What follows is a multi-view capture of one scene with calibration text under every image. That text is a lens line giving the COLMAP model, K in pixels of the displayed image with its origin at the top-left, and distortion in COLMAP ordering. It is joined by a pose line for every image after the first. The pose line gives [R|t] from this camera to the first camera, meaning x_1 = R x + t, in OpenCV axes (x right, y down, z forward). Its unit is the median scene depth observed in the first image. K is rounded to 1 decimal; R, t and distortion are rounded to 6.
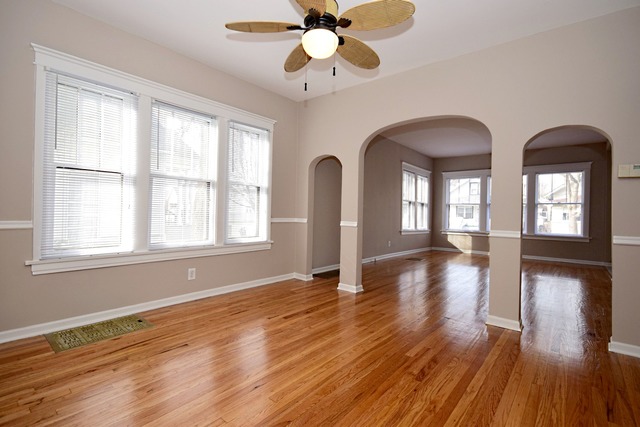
lens RADIAL K [[307.0, 0, 318.7], [0, 307.0, 212.3], [0, 0, 1]] dist [0.005419, -0.000051]
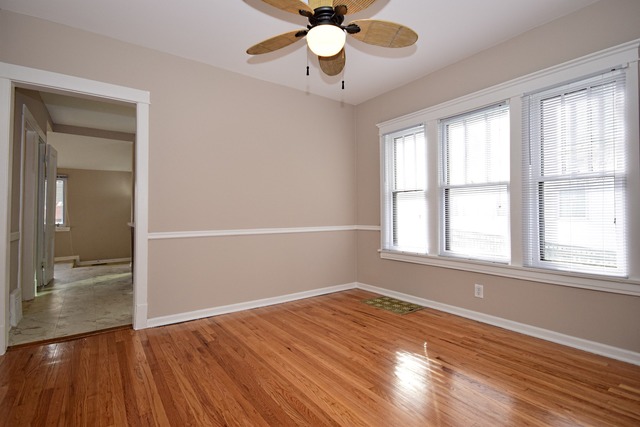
lens RADIAL K [[307.0, 0, 315.7], [0, 307.0, 210.9], [0, 0, 1]] dist [0.005419, -0.000051]
pose [[-0.264743, -0.041532, -0.963424, 0.639017], [-0.009928, 0.999137, -0.040344, 0.010660], [0.964268, -0.001116, -0.264926, 0.860488]]
